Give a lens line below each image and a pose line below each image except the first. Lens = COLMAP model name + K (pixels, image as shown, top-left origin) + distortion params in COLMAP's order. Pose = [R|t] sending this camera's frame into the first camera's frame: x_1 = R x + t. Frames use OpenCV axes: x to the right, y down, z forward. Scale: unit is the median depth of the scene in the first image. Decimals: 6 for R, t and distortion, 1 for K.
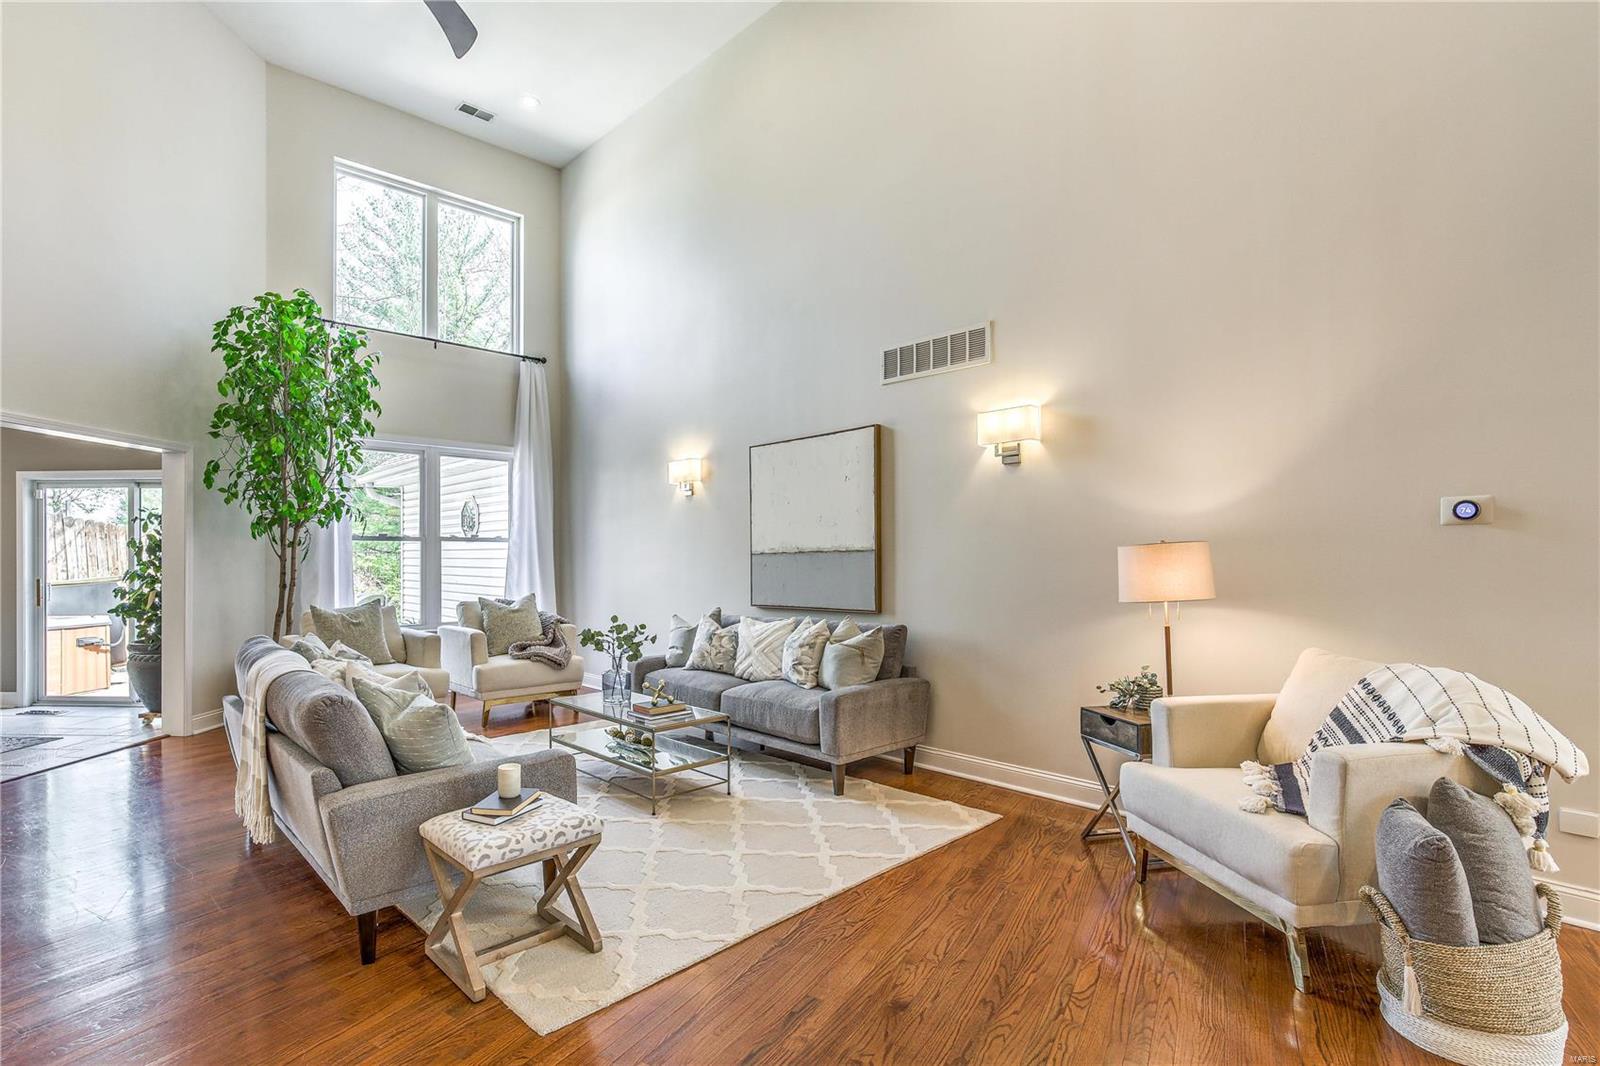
lens RADIAL K [[775.5, 0, 739.2], [0, 775.5, 554.6], [0, 0, 1]] dist [-0.002973, -0.000095]
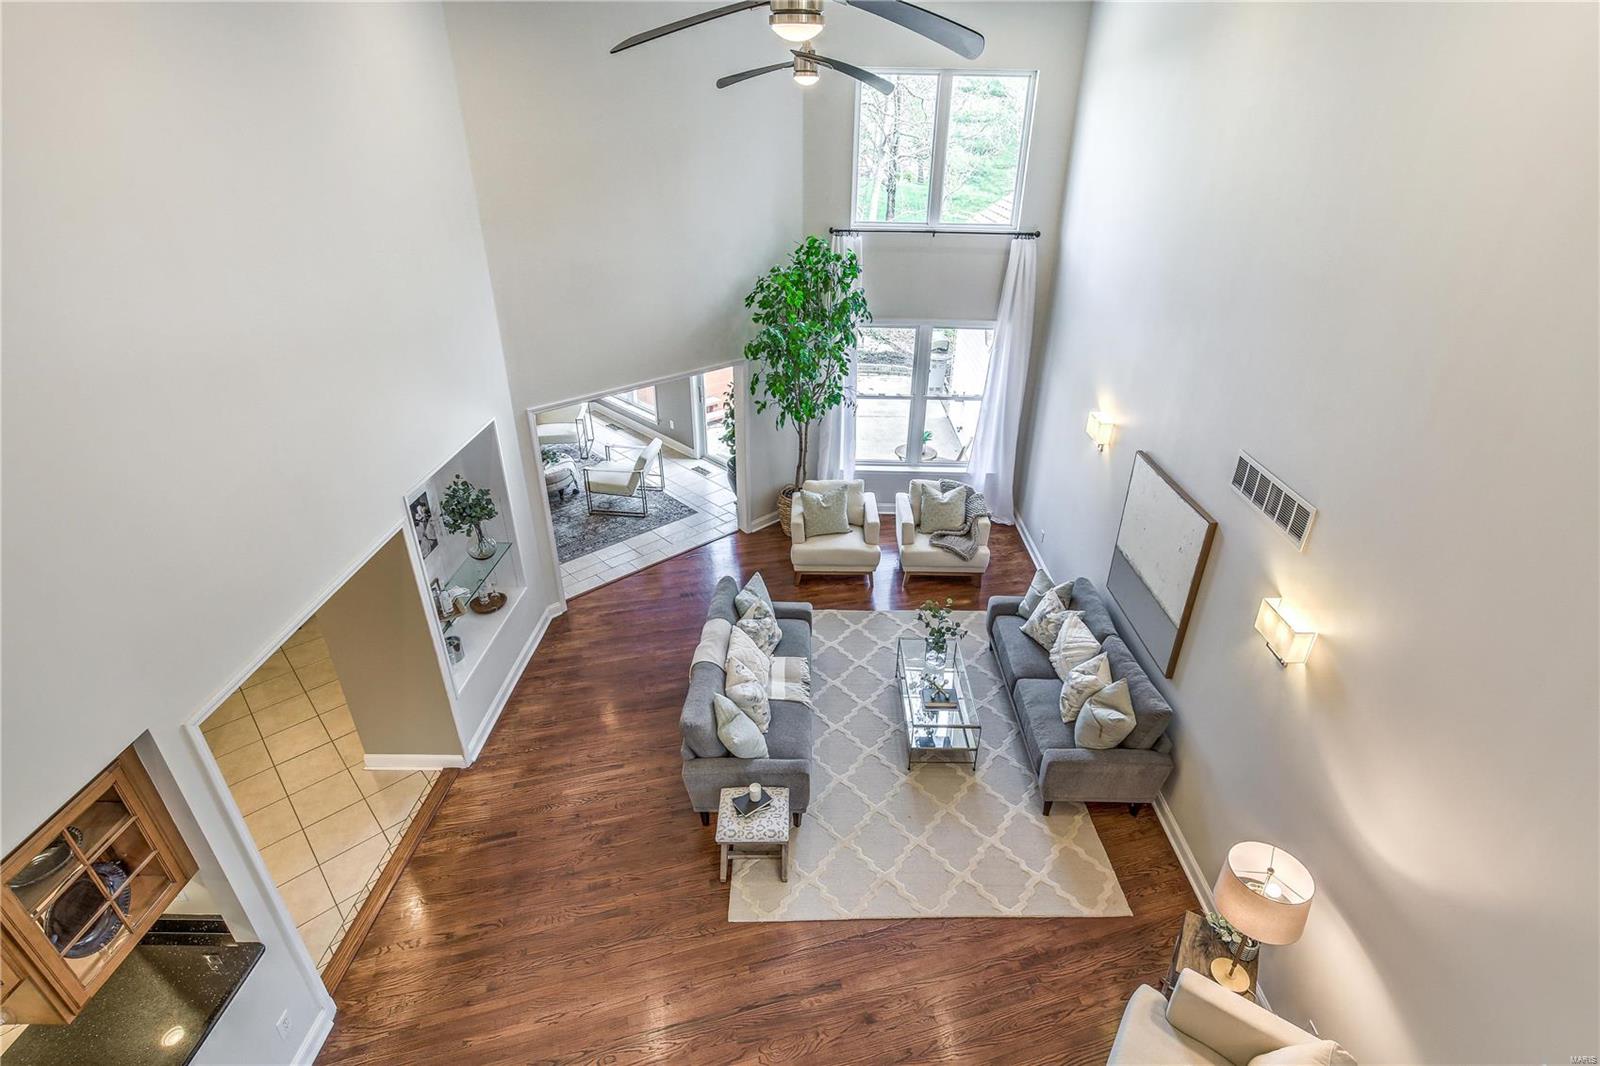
lens RADIAL K [[743.7, 0, 798.1], [0, 743.7, 519.5], [0, 0, 1]] dist [-0.003408, 0.002629]
pose [[0.740245, 0.309601, -0.596813, 0.345680], [-0.004504, 0.889932, 0.456071, -0.591214], [0.672323, -0.334916, 0.660162, 0.038683]]
